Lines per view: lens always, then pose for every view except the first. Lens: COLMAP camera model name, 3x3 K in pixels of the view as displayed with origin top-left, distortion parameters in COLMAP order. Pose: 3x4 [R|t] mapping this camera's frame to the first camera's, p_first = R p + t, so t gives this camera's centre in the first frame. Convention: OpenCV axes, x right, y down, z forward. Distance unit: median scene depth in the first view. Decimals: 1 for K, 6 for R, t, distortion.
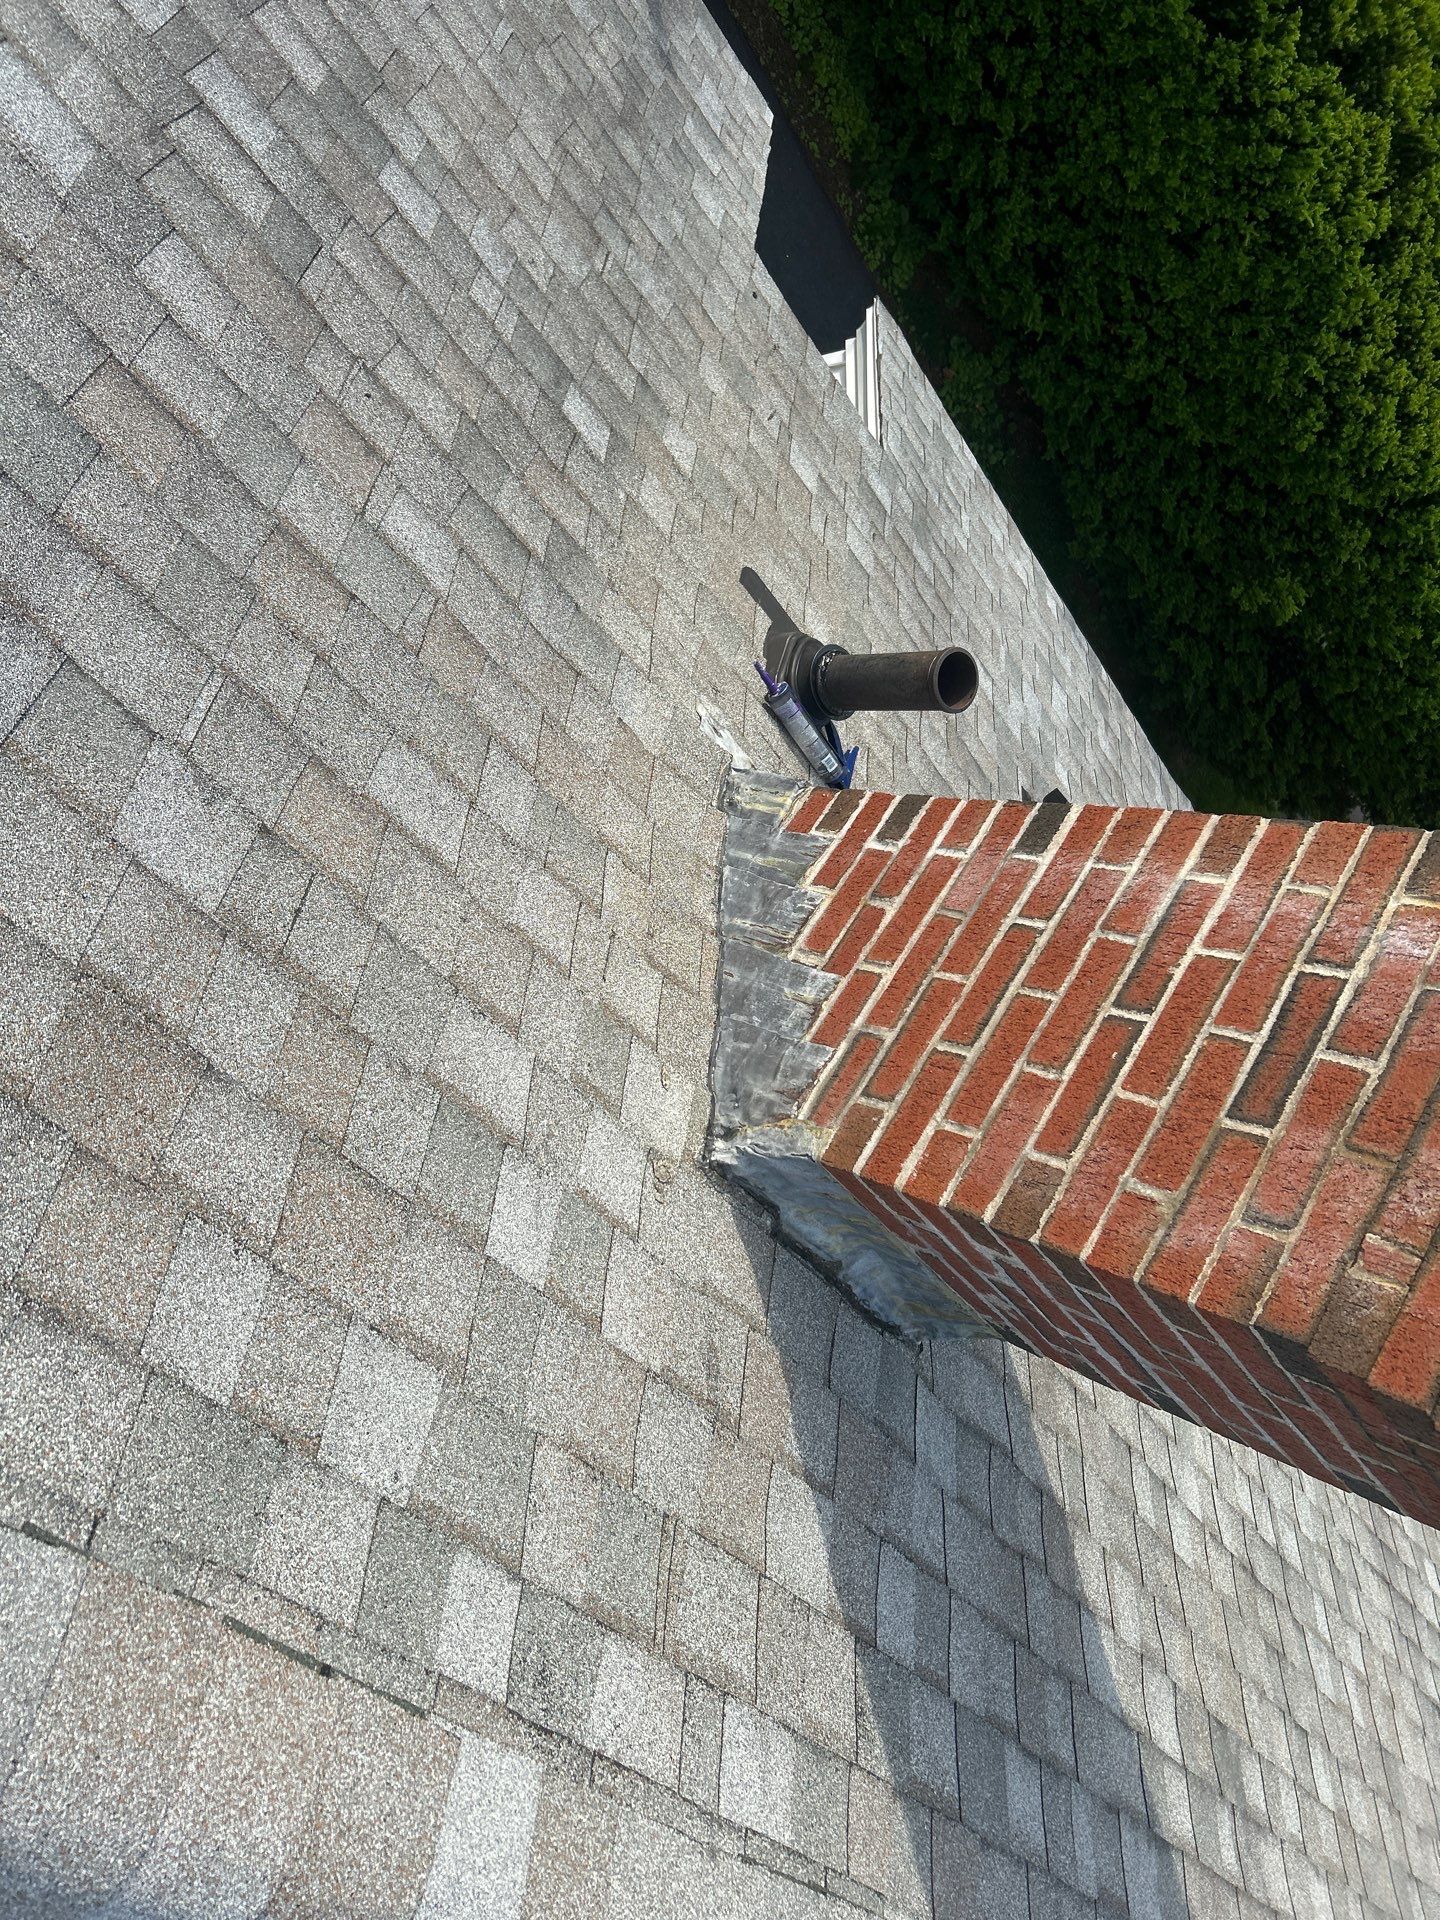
lens RADIAL K [[1458.7, 0, 685.3], [0, 1458.7, 935.2], [0, 0, 1]] dist [0.034497, -0.043299]
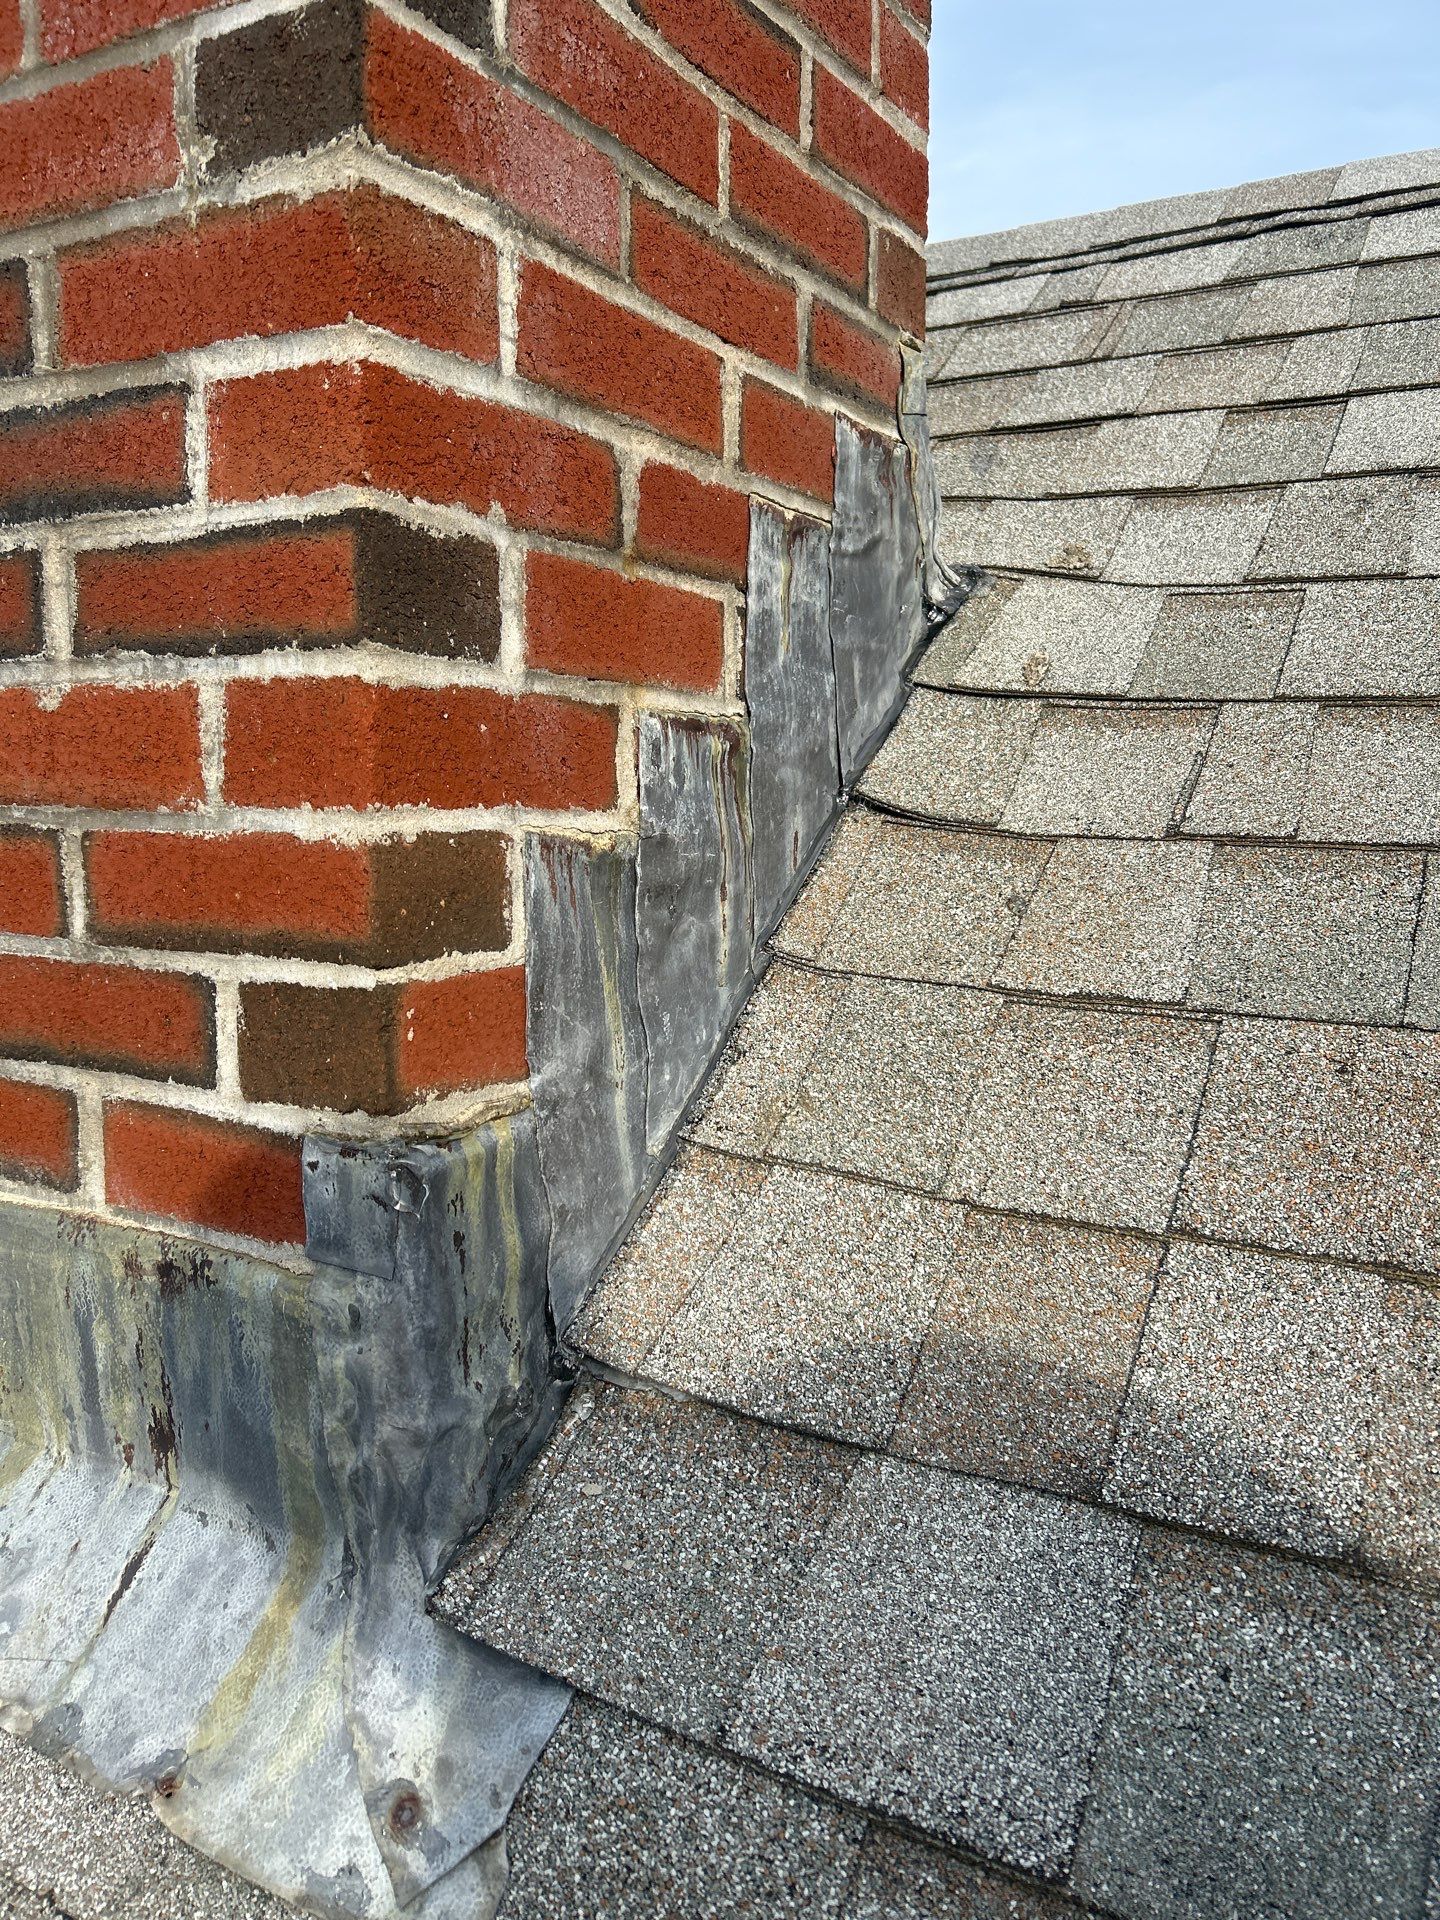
lens RADIAL K [[1458.7, 0, 739.7], [0, 1458.7, 970.4], [0, 0, 1]] dist [0.034497, -0.043299]
pose [[-0.782738, -0.567249, -0.256028, 0.147468], [-0.128209, -0.255591, 0.958246, -0.436554], [-0.609003, 0.782880, 0.127334, 1.088927]]
